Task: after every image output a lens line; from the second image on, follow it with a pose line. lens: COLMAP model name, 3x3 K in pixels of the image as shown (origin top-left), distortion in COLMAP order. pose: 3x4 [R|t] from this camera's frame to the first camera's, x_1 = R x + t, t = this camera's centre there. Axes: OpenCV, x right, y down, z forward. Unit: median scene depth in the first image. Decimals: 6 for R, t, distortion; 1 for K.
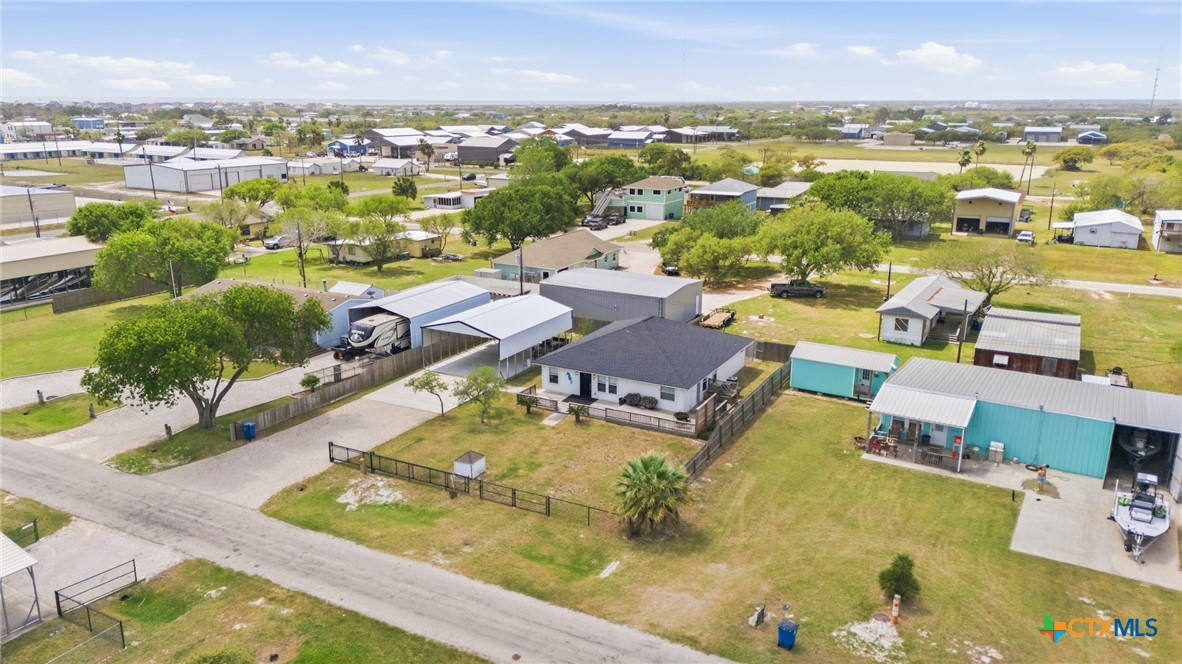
lens RADIAL K [[858.0, 0, 599.0], [0, 858.0, 331.6], [0, 0, 1]] dist [0.076628, -0.073660]
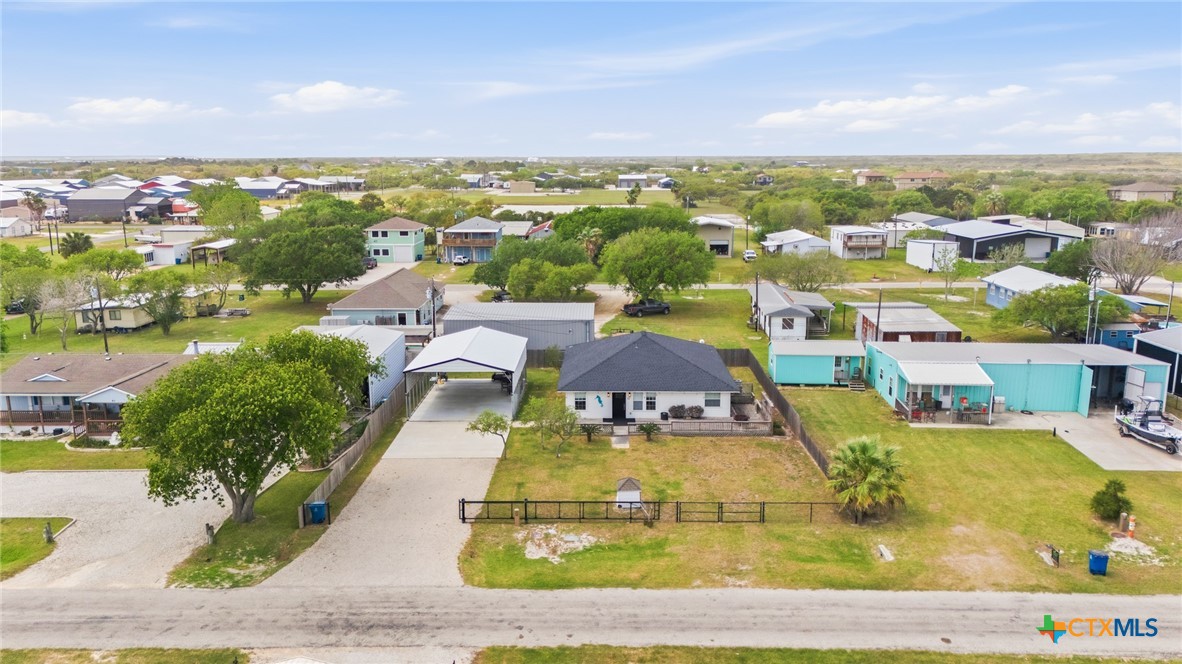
lens RADIAL K [[858.0, 0, 599.0], [0, 858.0, 331.6], [0, 0, 1]] dist [0.076628, -0.073660]
pose [[0.888508, -0.098740, 0.448111, -0.478401], [0.125566, 0.991617, -0.030469, 0.006619], [-0.441347, 0.083340, 0.893458, 0.150867]]
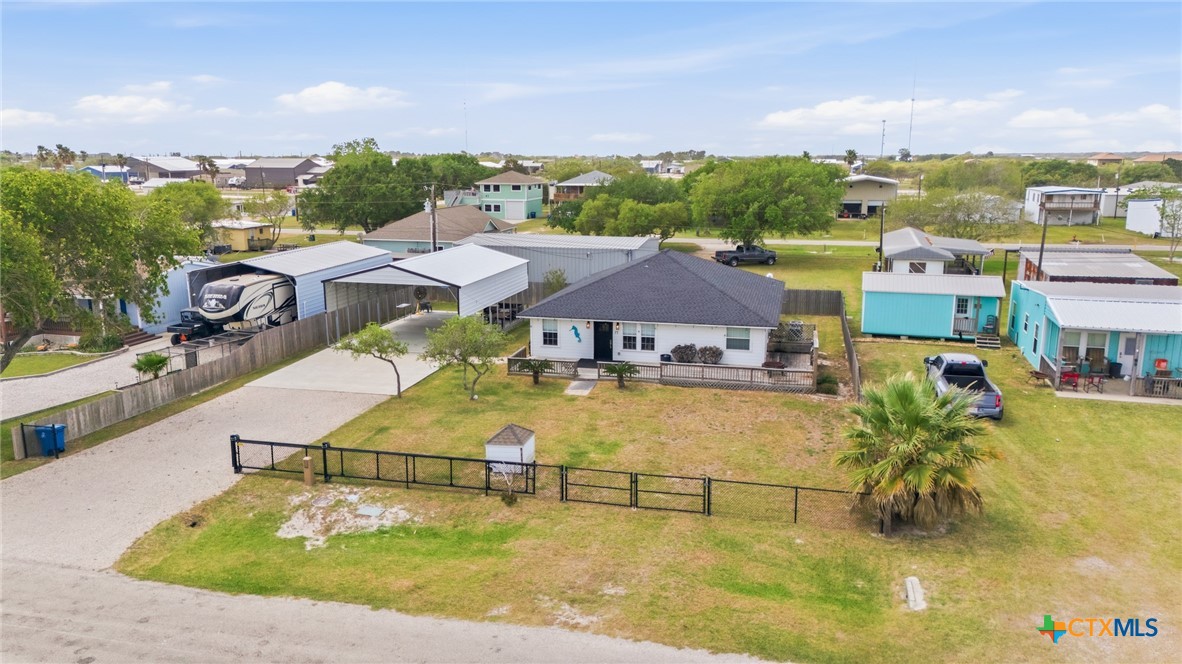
lens RADIAL K [[858.0, 0, 599.0], [0, 858.0, 331.6], [0, 0, 1]] dist [0.076628, -0.073660]
pose [[0.968811, -0.055351, 0.241539, -0.188697], [0.069458, 0.996317, -0.050280, 0.091894], [-0.237867, 0.065489, 0.969088, 0.364769]]
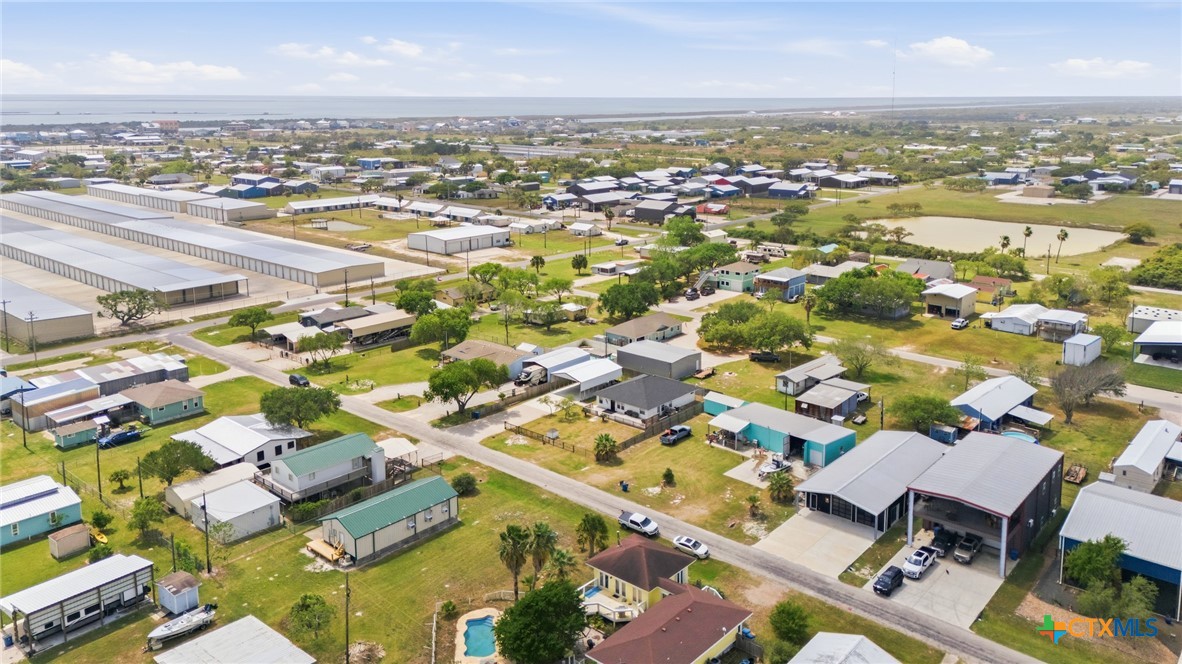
lens RADIAL K [[868.9, 0, 647.5], [0, 868.9, 269.6], [0, 0, 1]] dist [0.078307, -0.097937]
pose [[0.980956, 0.035816, -0.190898, 0.537756], [-0.049438, 0.996522, -0.067076, -0.157006], [0.187832, 0.075236, 0.979315, -1.383923]]
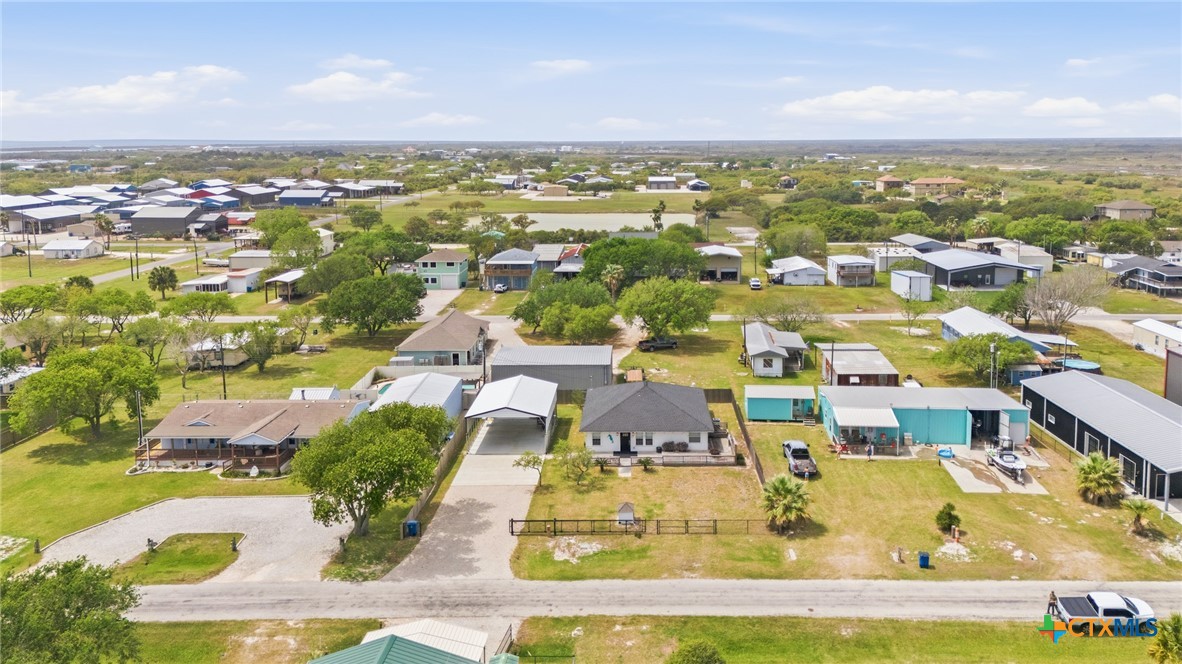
lens RADIAL K [[868.9, 0, 647.5], [0, 868.9, 269.6], [0, 0, 1]] dist [0.078307, -0.097937]
pose [[0.880852, -0.073534, 0.467645, -0.605435], [0.127069, 0.988336, -0.083937, -0.083120], [-0.456019, 0.133359, 0.879922, -0.210615]]
